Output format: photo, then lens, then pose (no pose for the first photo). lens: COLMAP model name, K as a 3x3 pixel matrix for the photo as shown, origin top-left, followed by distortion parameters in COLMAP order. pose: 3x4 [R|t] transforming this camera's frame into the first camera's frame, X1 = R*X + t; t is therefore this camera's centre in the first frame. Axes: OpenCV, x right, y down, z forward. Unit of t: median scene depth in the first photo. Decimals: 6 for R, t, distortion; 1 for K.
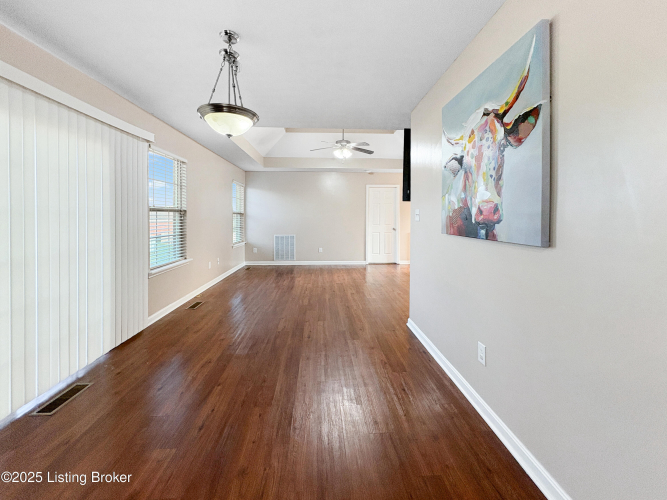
lens RADIAL K [[279.1, 0, 333.4], [0, 279.1, 217.7], [0, 0, 1]] dist [-0.002096, -0.000274]
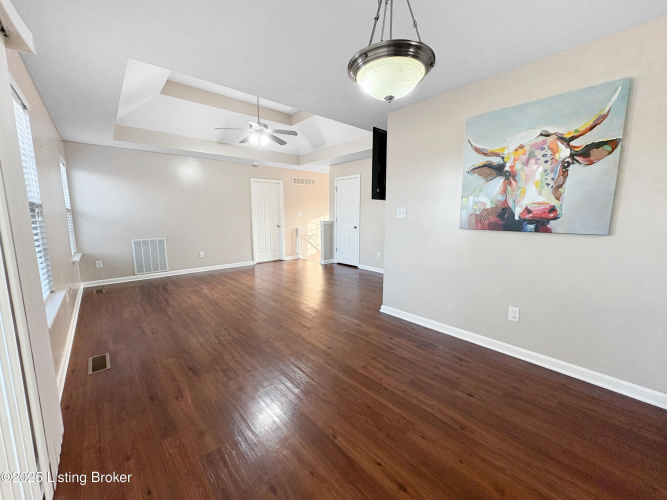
lens RADIAL K [[266.8, 0, 333.9], [0, 266.8, 248.5], [0, 0, 1]] dist [-0.000609, 0.000081]
pose [[0.779872, -0.085719, 0.620042, -0.892229], [0.004487, 0.991319, 0.131402, -0.014463], [-0.625923, -0.099695, 0.773487, 0.525403]]
